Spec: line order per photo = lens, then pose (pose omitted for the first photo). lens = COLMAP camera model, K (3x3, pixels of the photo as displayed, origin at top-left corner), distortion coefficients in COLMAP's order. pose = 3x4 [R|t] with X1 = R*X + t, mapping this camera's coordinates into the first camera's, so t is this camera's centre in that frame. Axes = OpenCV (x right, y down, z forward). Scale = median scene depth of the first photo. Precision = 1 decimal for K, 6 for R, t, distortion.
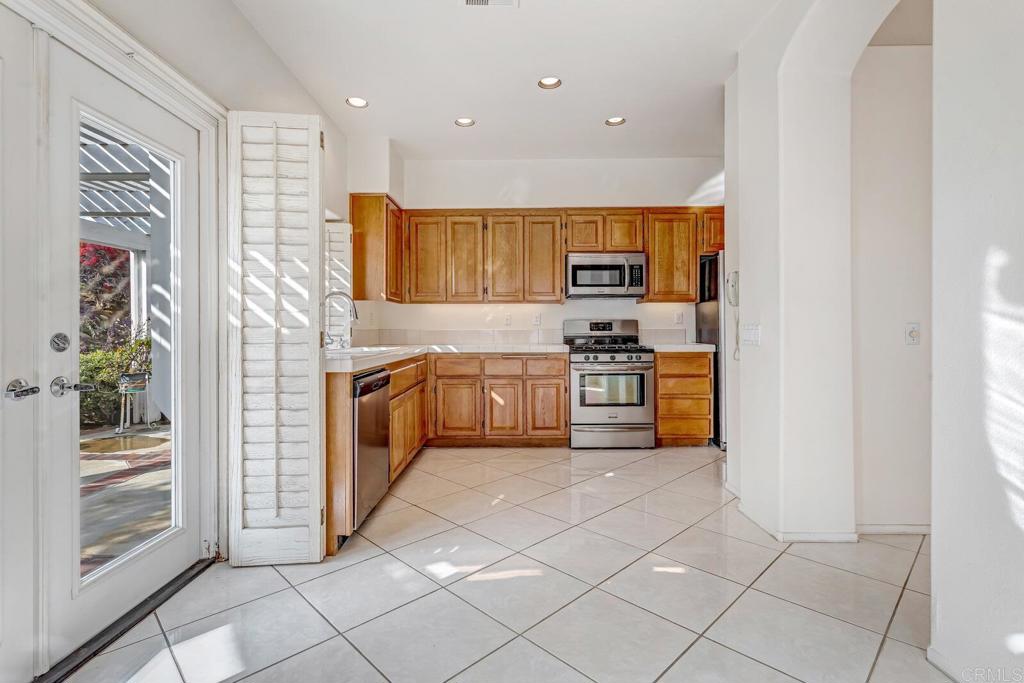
lens RADIAL K [[487.6, 0, 514.0], [0, 487.6, 336.5], [0, 0, 1]] dist [-0.008667, 0.000647]
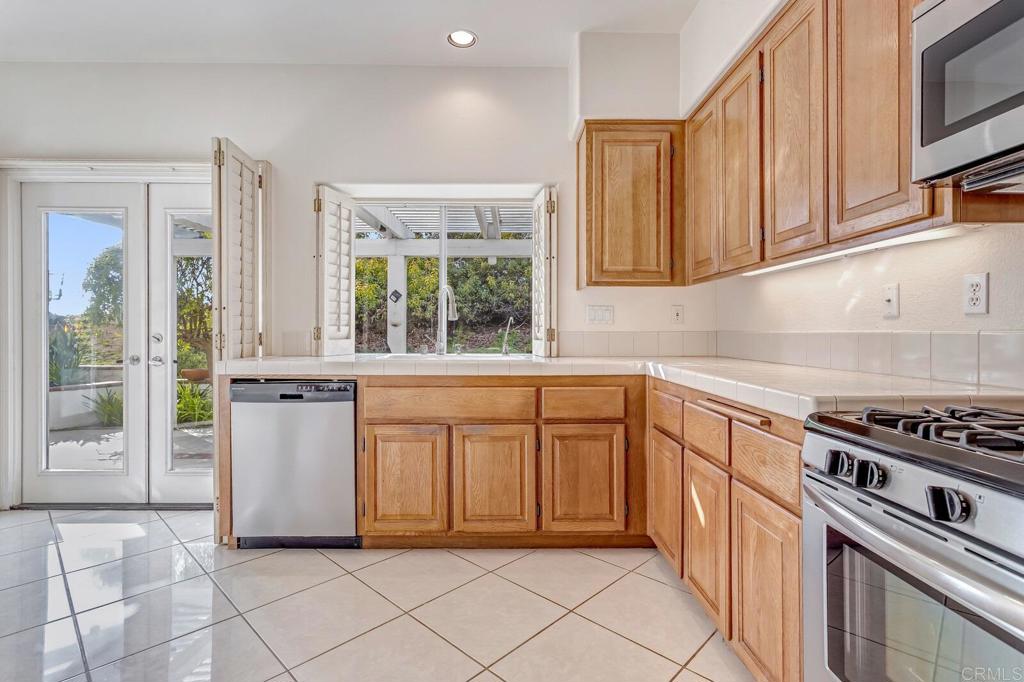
lens RADIAL K [[487.6, 0, 510.6], [0, 487.6, 335.1], [0, 0, 1]] dist [-0.008667, 0.000647]
pose [[0.017410, 0.007207, -0.999822, 0.342521], [-0.017913, 0.999816, 0.006896, -0.011153], [0.999688, 0.017790, 0.017536, 0.803033]]
